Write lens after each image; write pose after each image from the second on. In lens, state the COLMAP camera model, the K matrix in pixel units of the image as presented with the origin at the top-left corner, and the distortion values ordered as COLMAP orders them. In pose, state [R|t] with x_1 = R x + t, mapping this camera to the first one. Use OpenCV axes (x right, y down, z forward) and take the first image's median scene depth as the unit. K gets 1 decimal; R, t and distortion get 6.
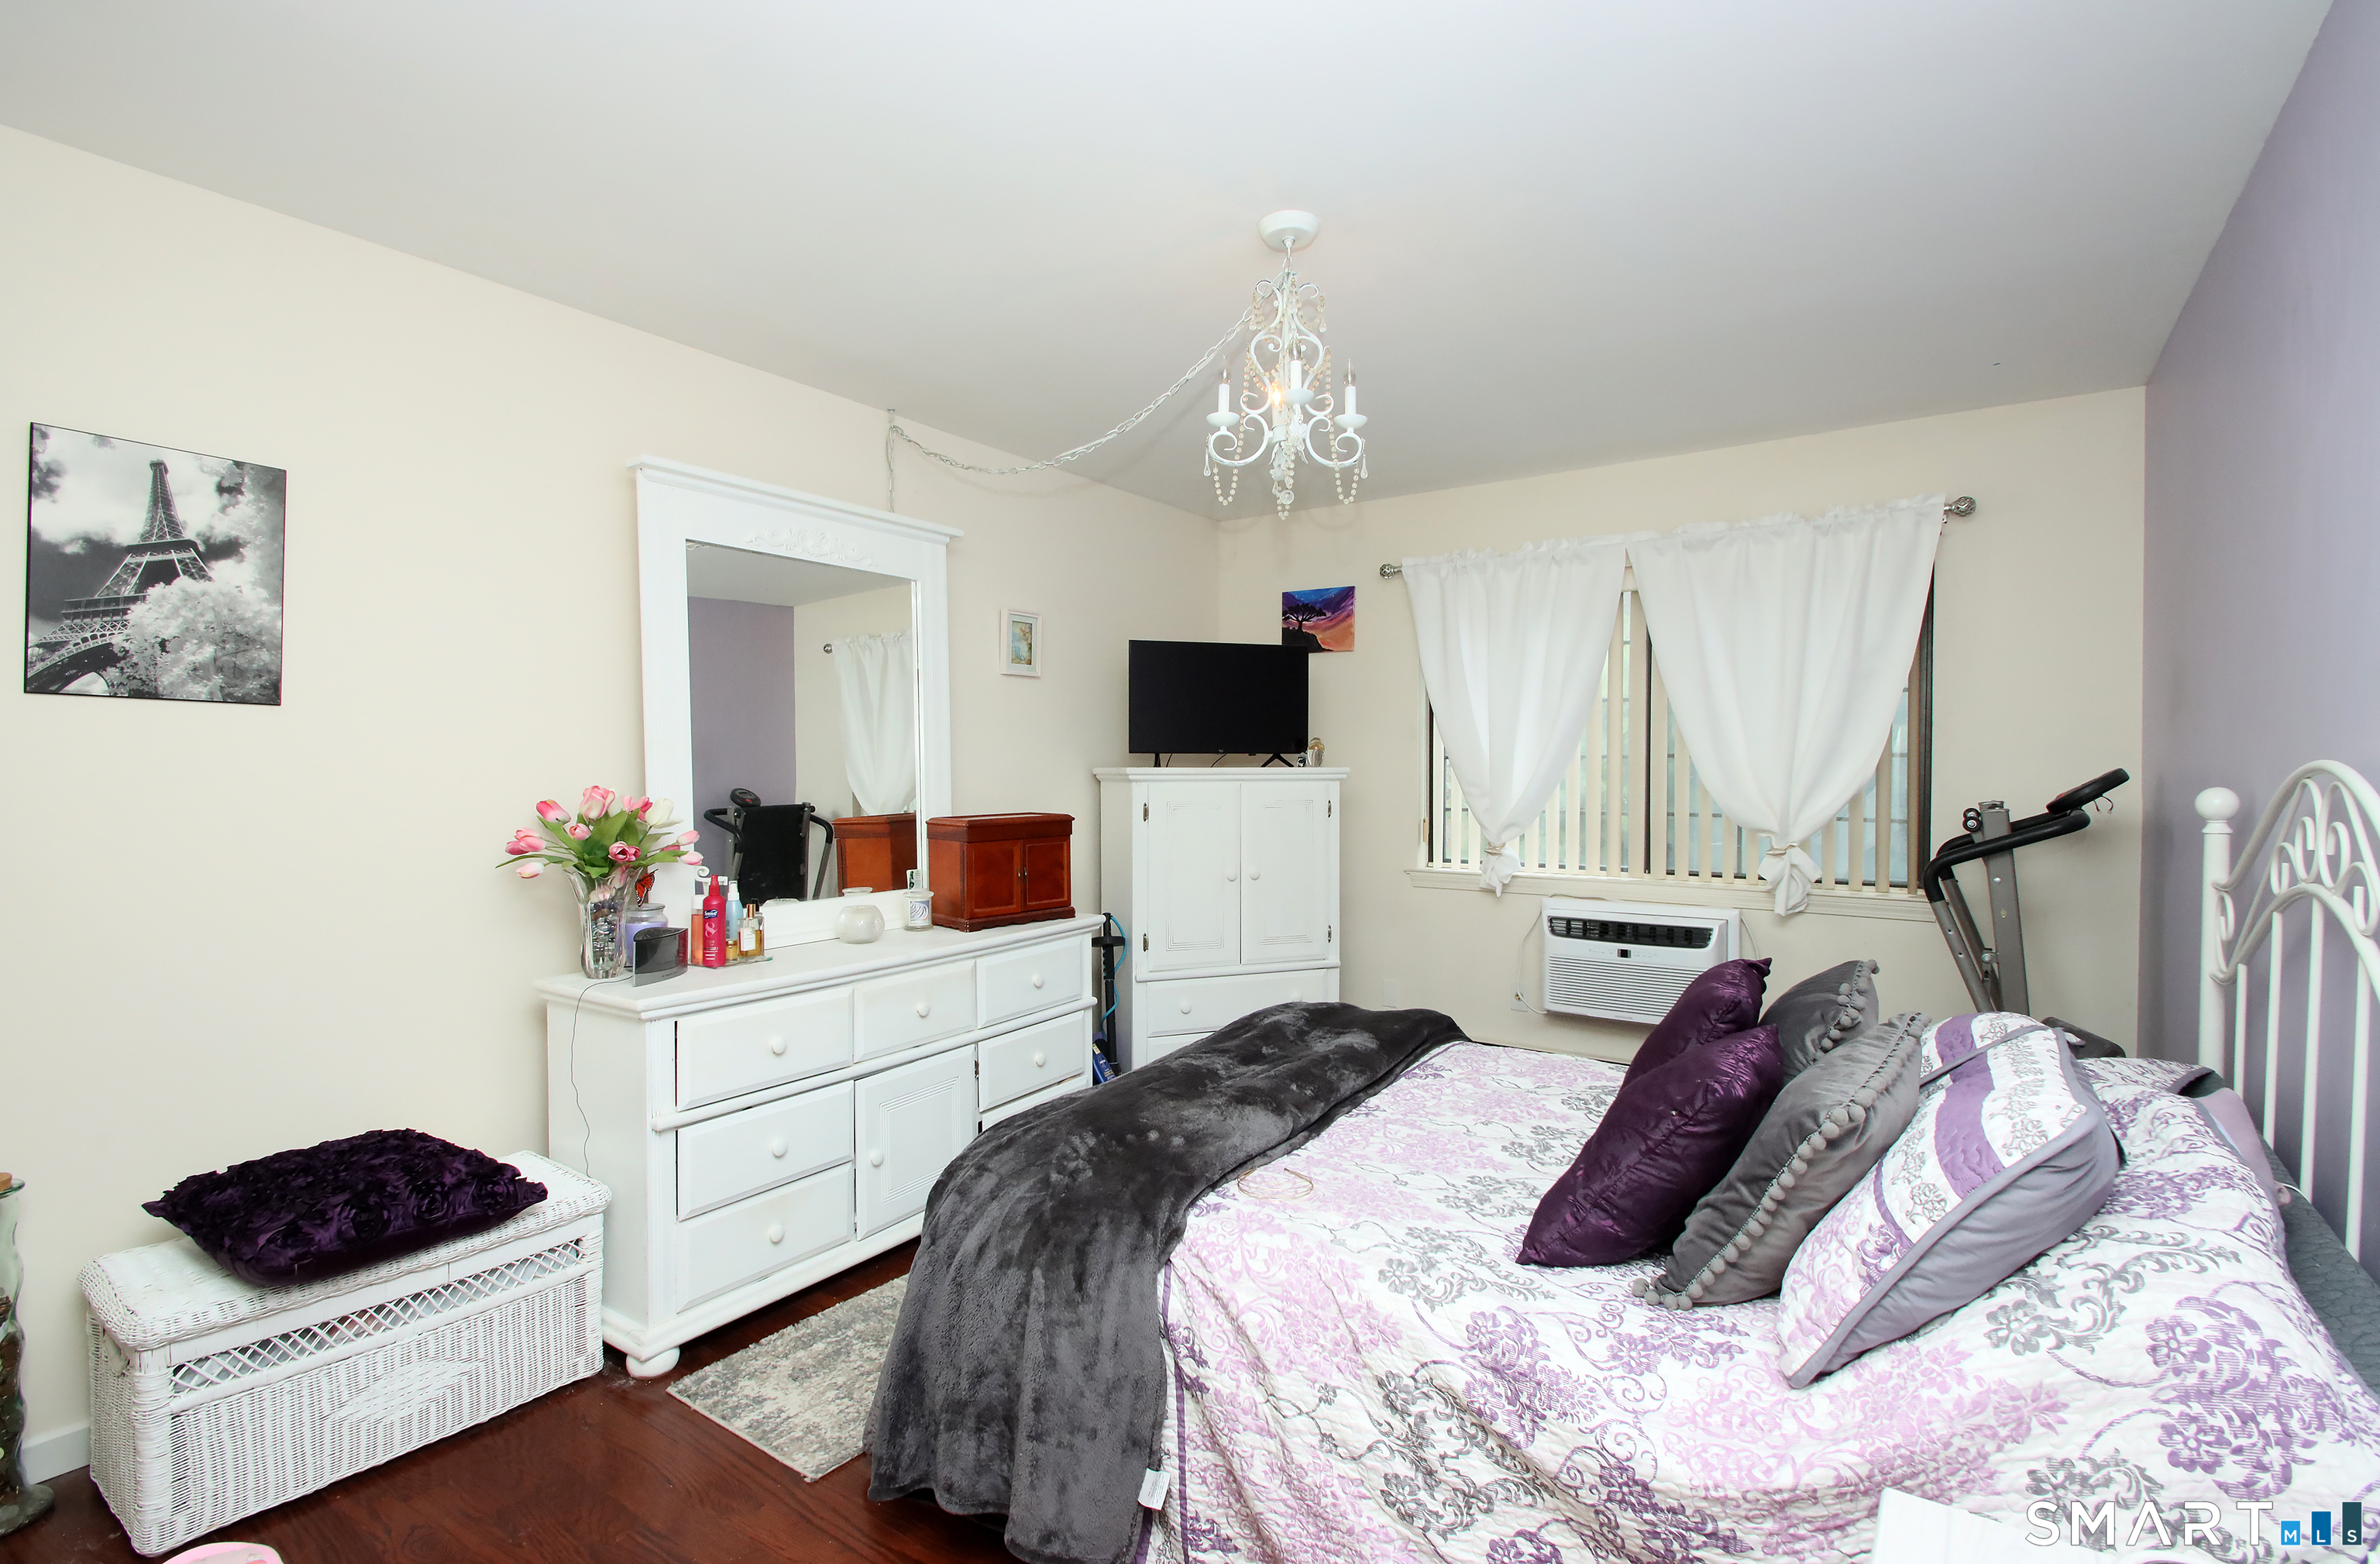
lens RADIAL K [[1099.3, 0, 1200.5], [0, 1099.3, 793.8], [0, 0, 1]] dist [0.008340, -0.015603]
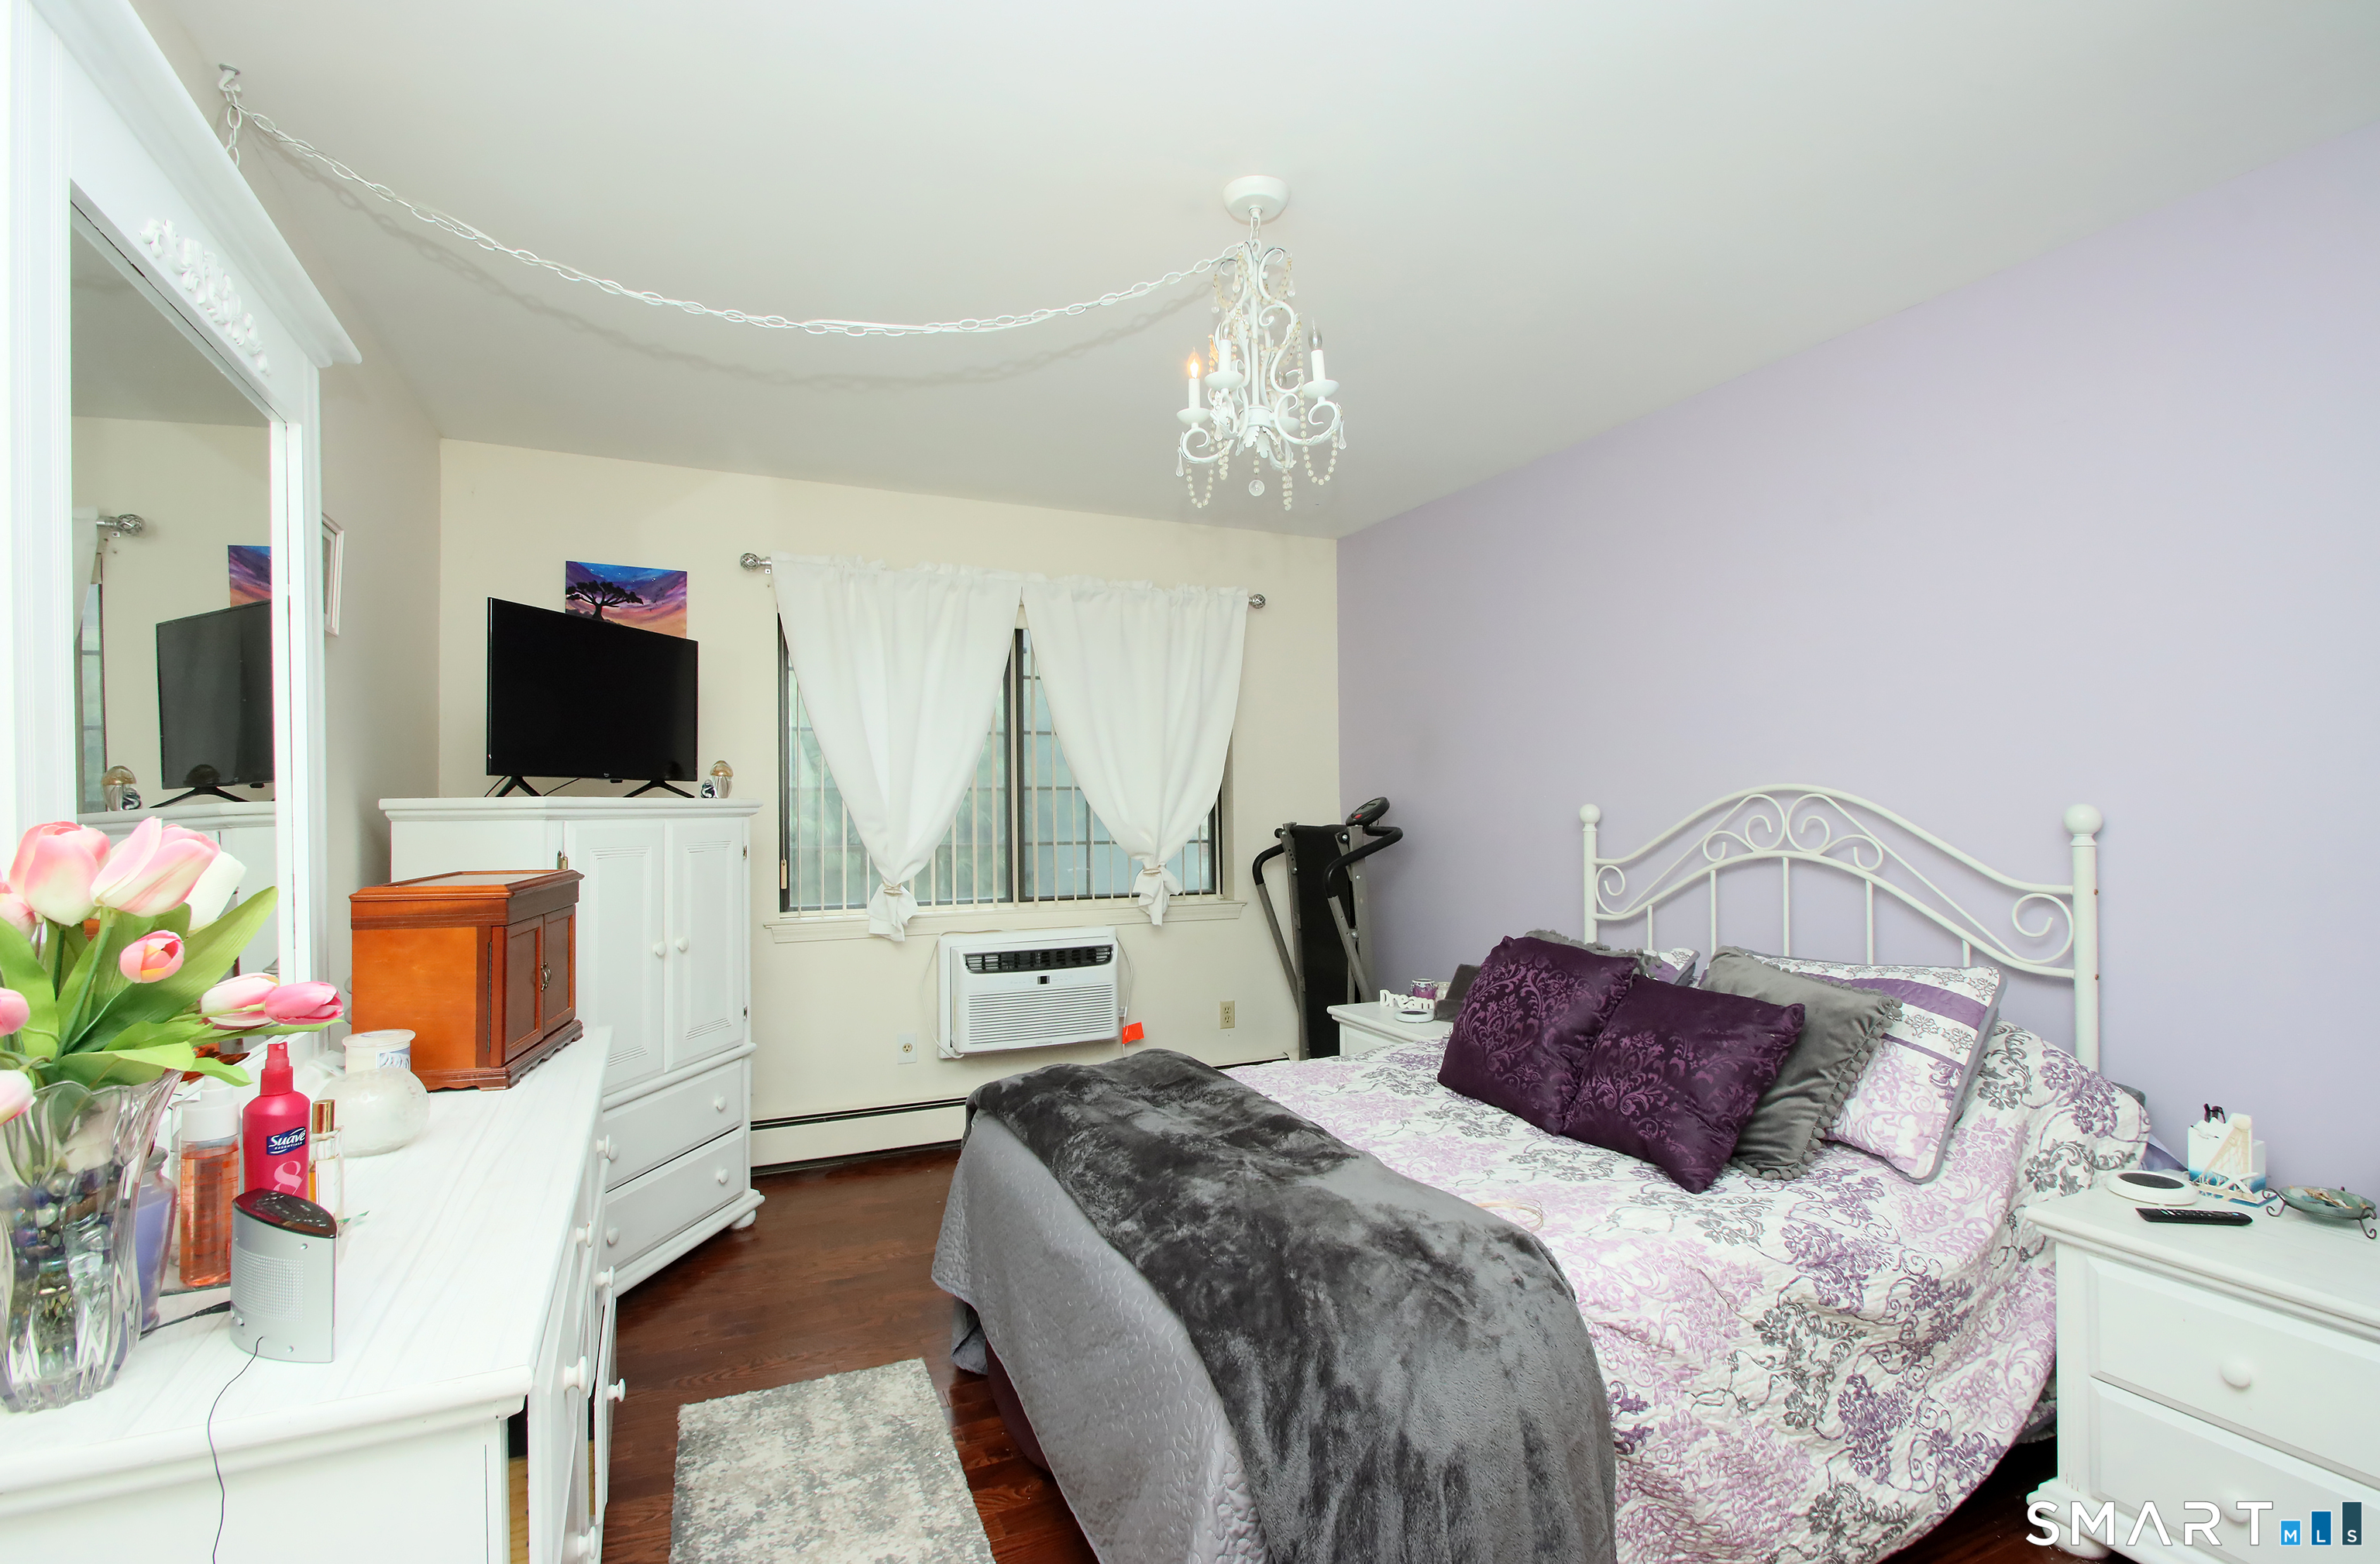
lens RADIAL K [[1099.3, 0, 1200.5], [0, 1099.3, 793.8], [0, 0, 1]] dist [0.008340, -0.015603]
pose [[0.511962, 0.005986, 0.858987, -0.722995], [0.029292, 0.999273, -0.024422, 0.001698], [-0.858509, 0.037664, 0.511414, 0.589338]]
